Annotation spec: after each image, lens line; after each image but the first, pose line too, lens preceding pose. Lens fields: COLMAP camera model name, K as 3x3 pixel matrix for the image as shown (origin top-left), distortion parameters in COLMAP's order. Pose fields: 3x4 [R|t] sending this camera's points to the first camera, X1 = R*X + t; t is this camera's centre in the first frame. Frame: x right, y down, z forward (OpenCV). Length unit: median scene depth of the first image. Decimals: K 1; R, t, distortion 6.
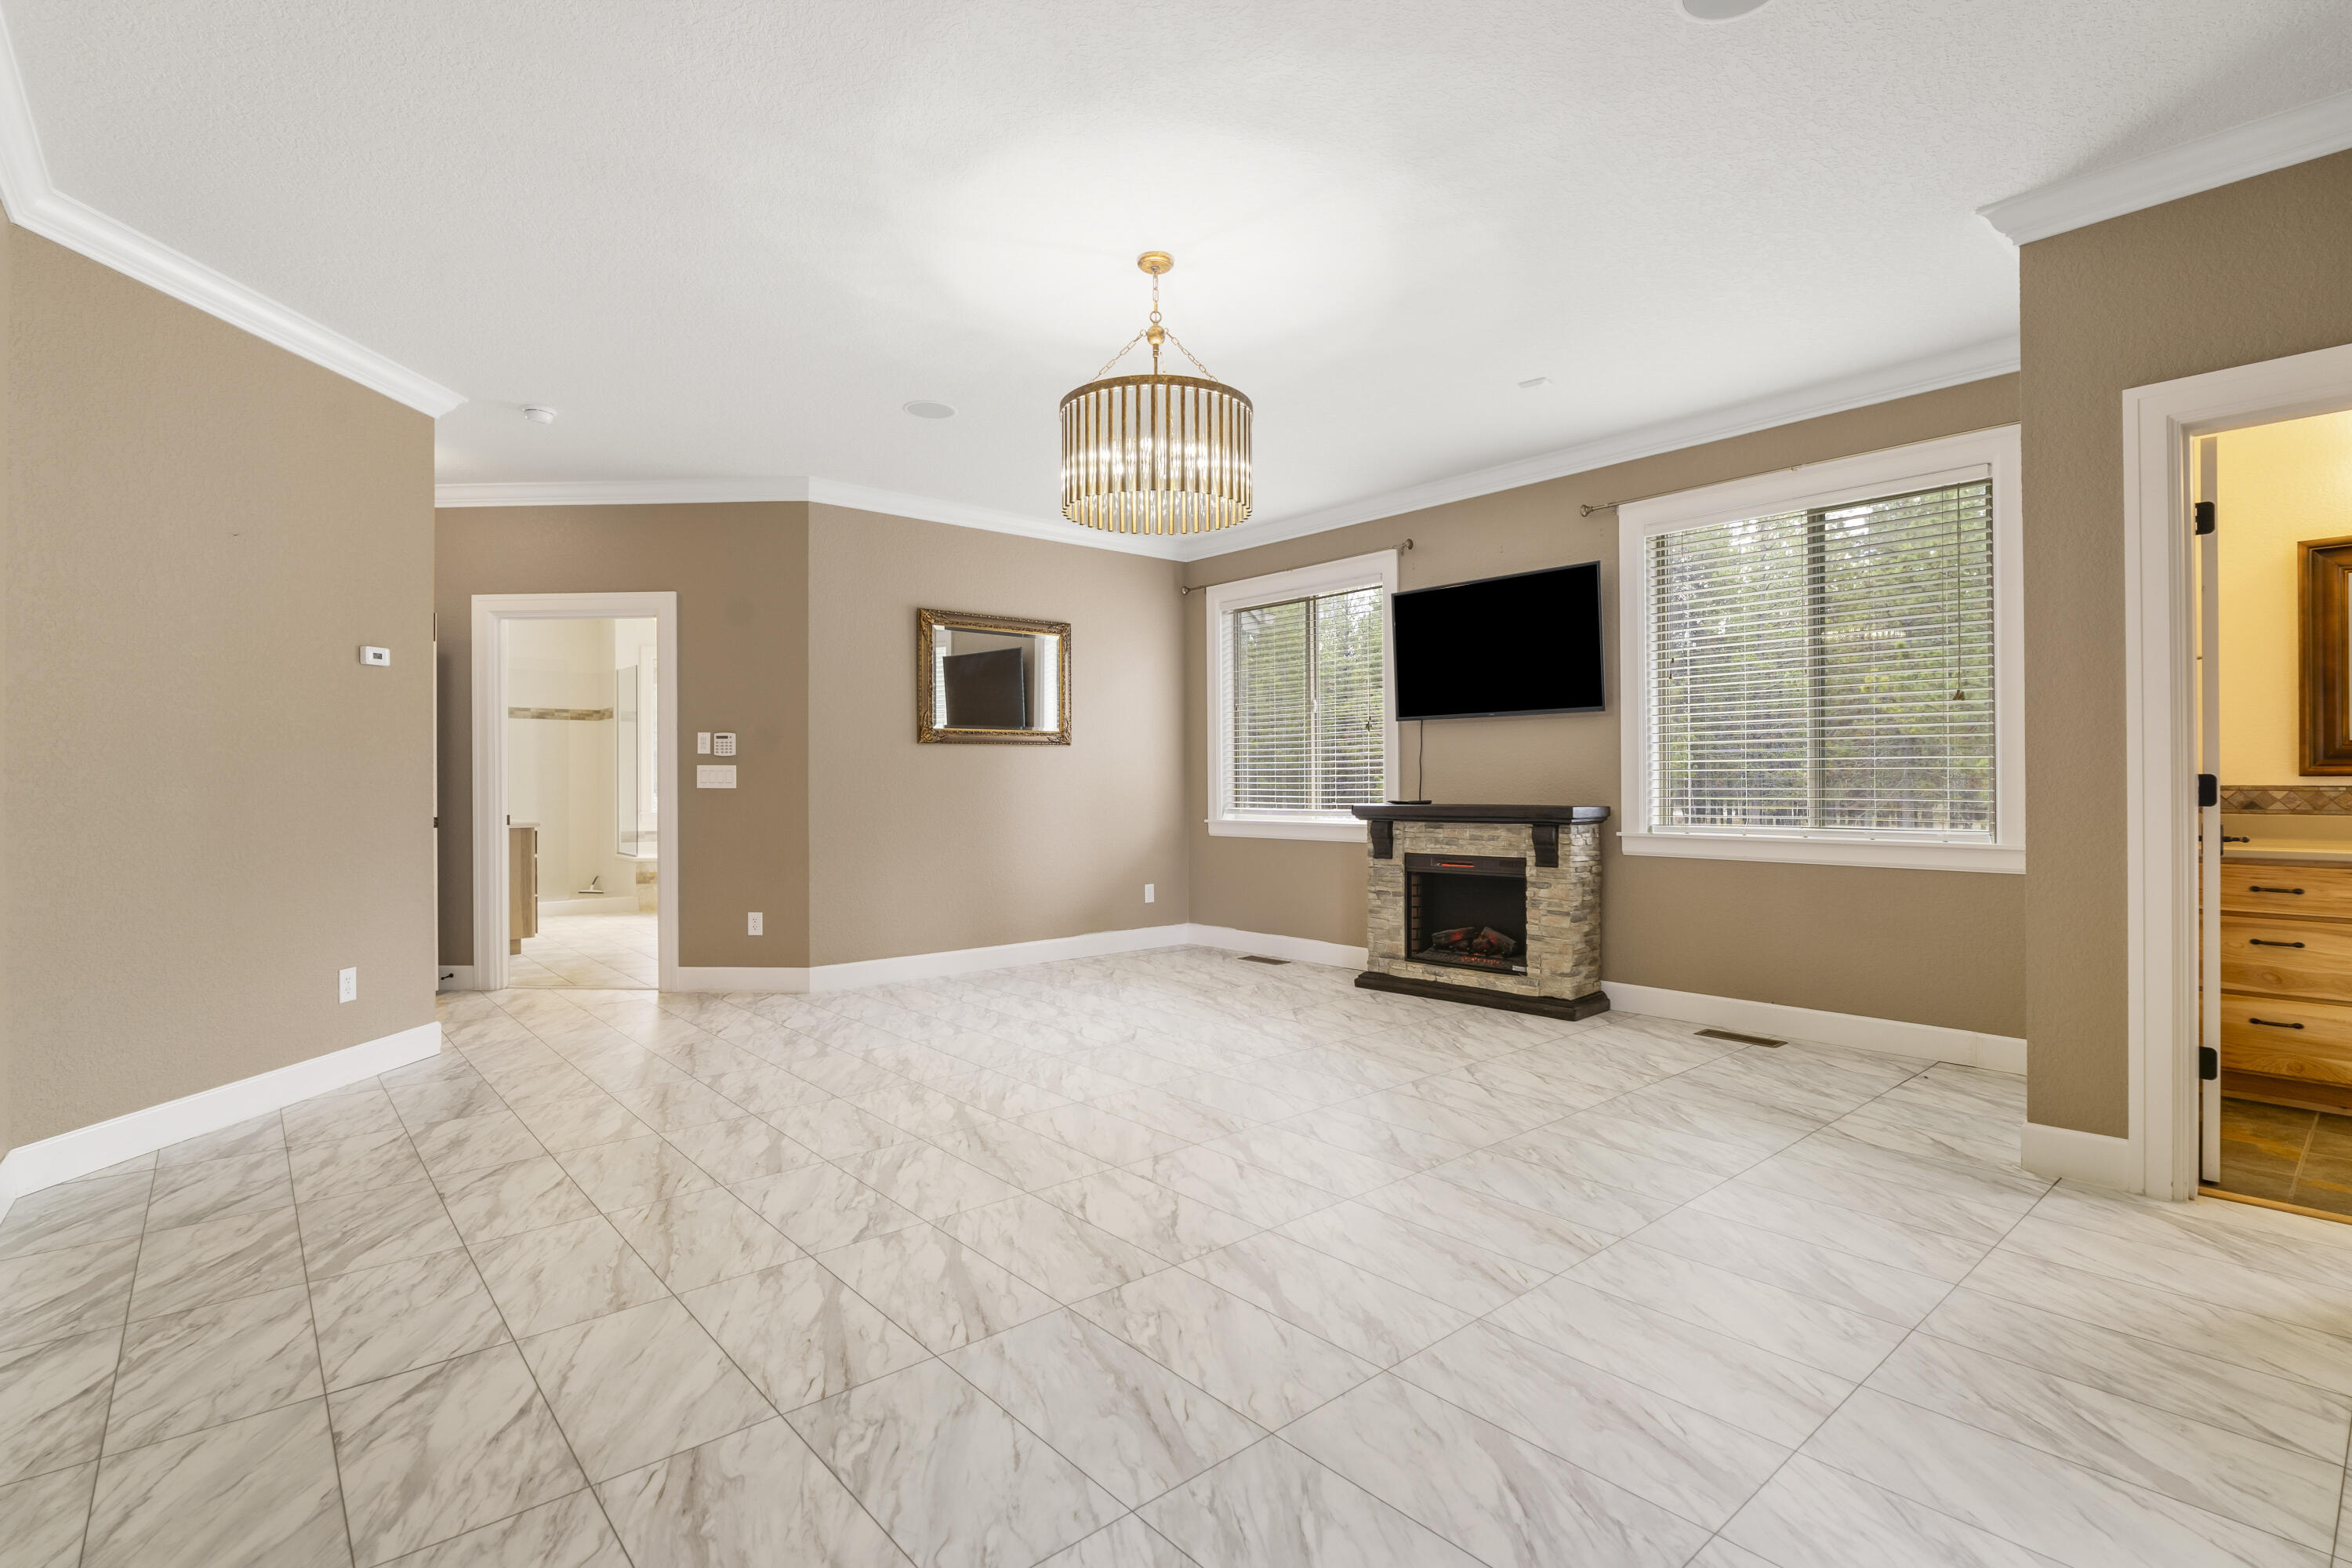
lens RADIAL K [[1124.9, 0, 1175.0], [0, 1124.9, 780.8], [0, 0, 1]] dist [-0.002095, -0.000165]
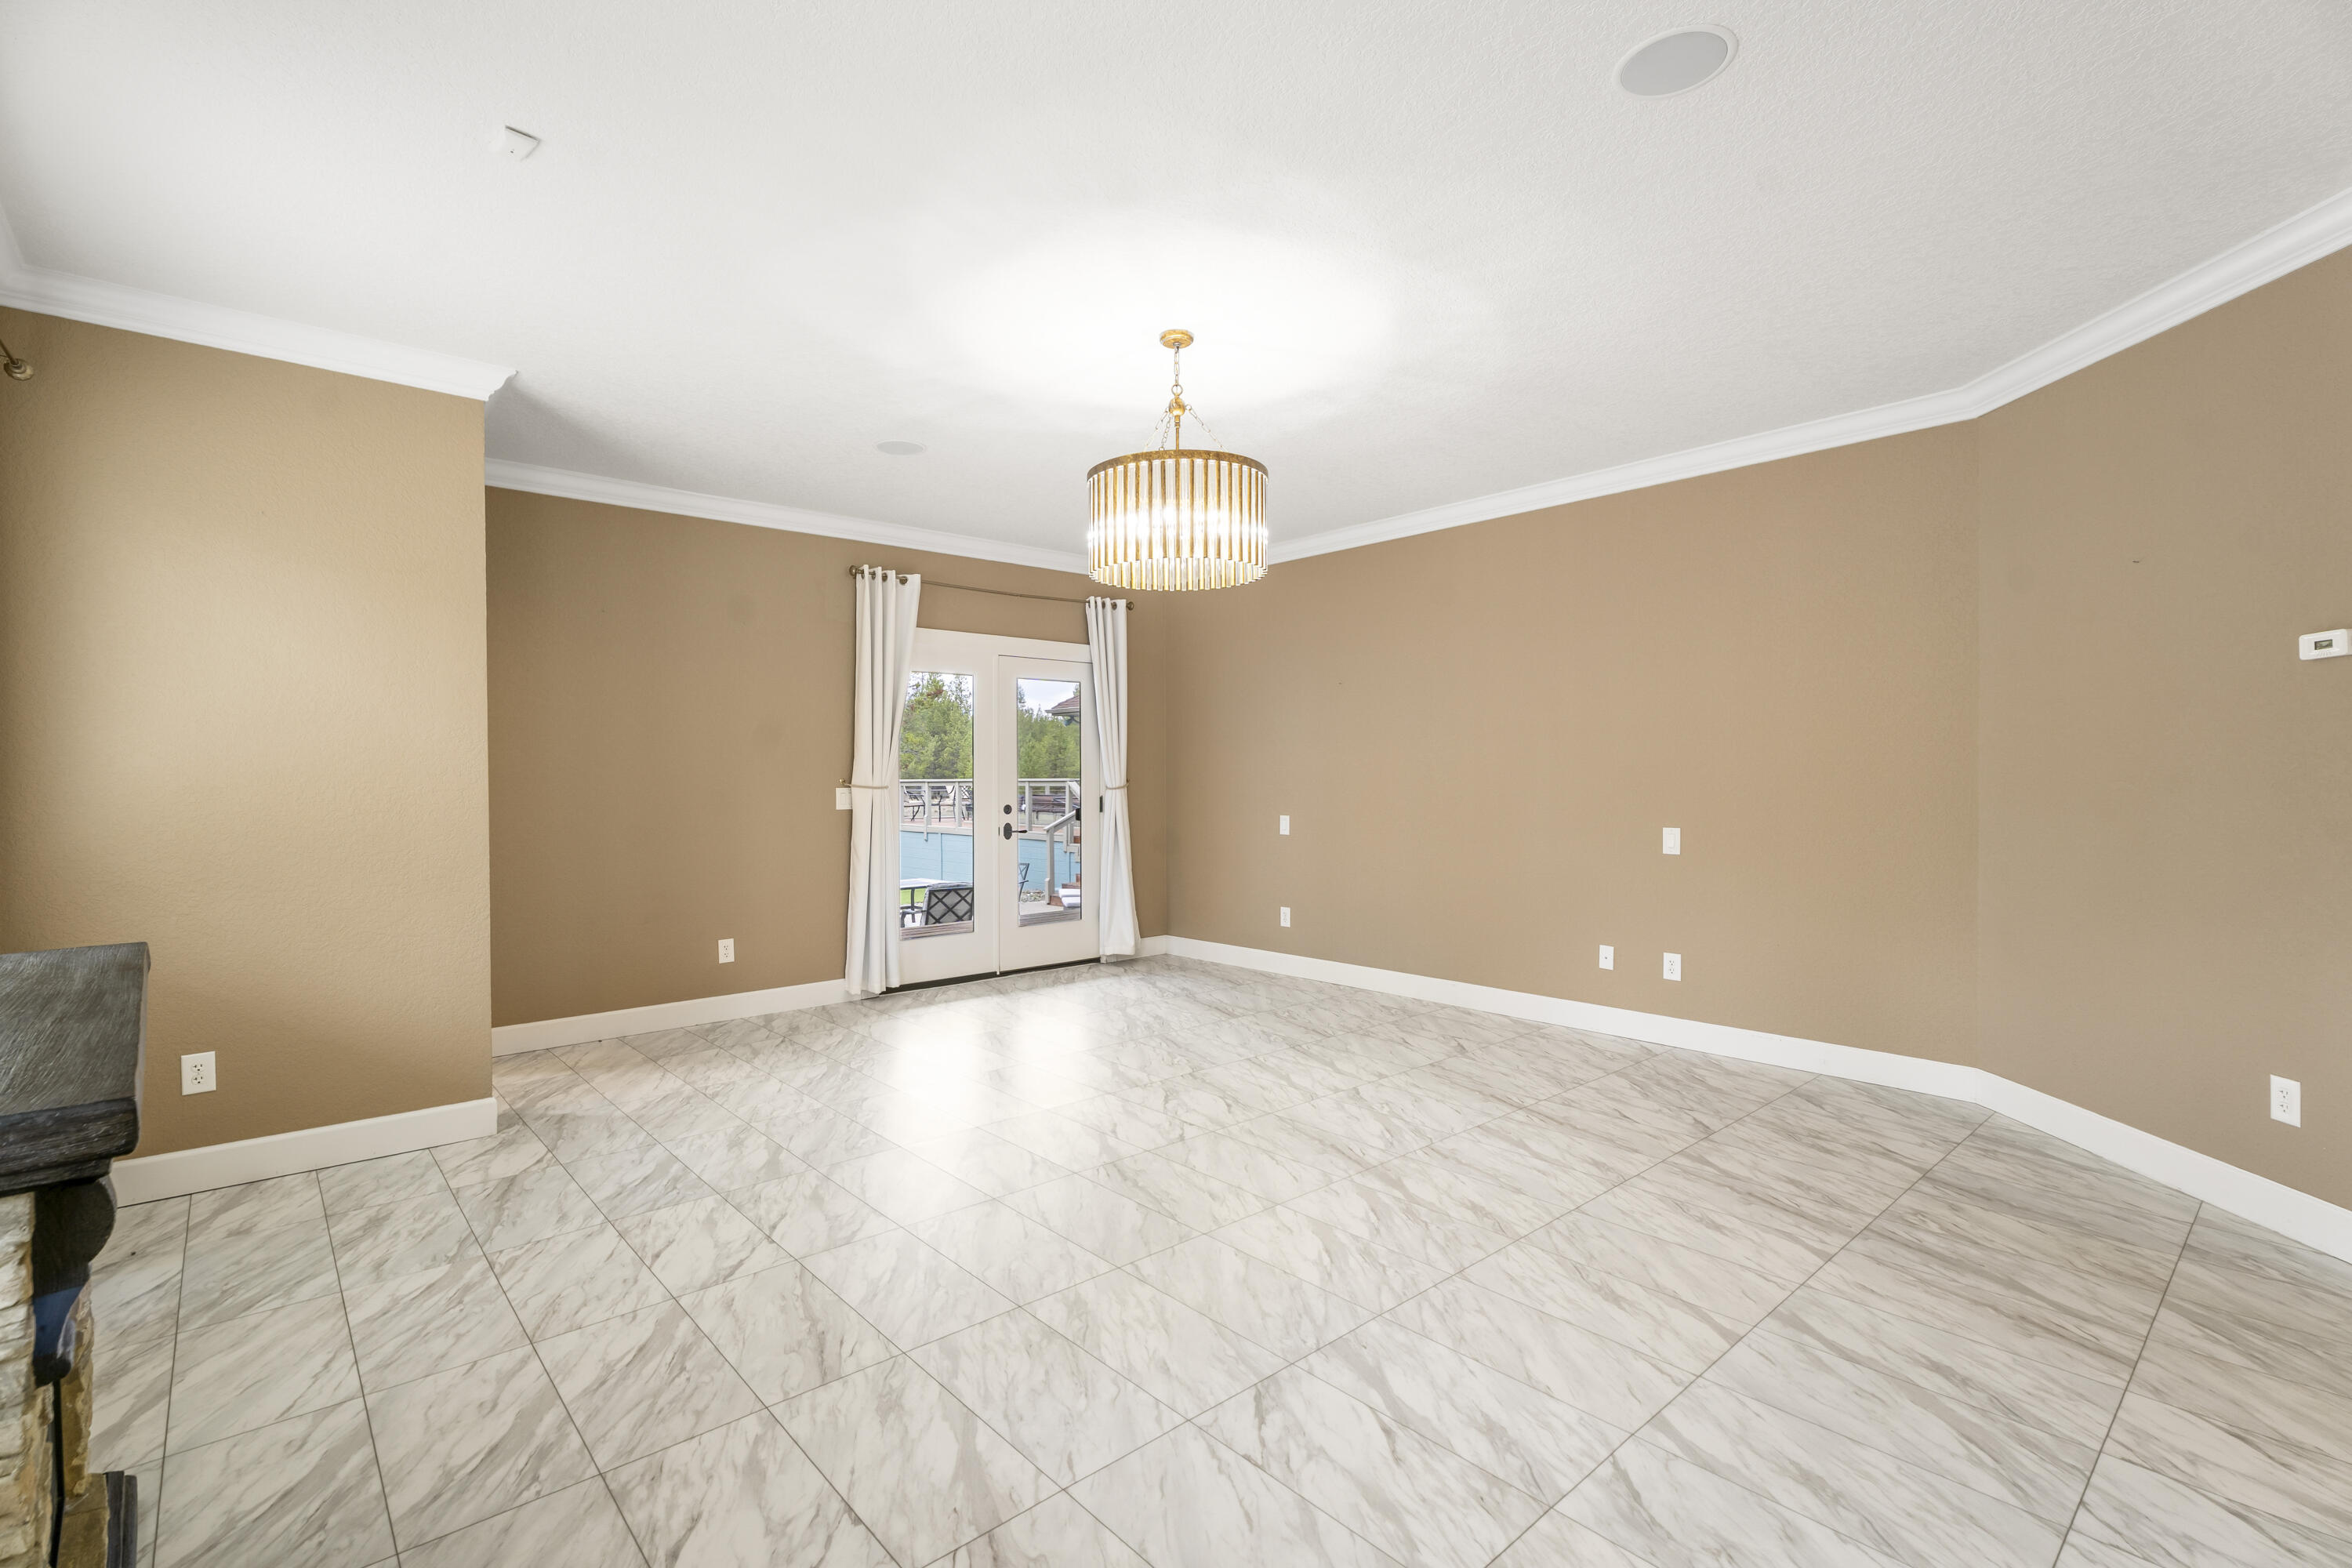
lens RADIAL K [[1070.4, 0, 1177.7], [0, 1070.4, 777.7], [0, 0, 1]] dist [-0.001516, -0.000083]
pose [[-0.999842, 0.009454, -0.015080, 0.001308], [0.009473, 0.999954, -0.001219, -0.049157], [0.015068, -0.001362, -0.999886, 2.274652]]
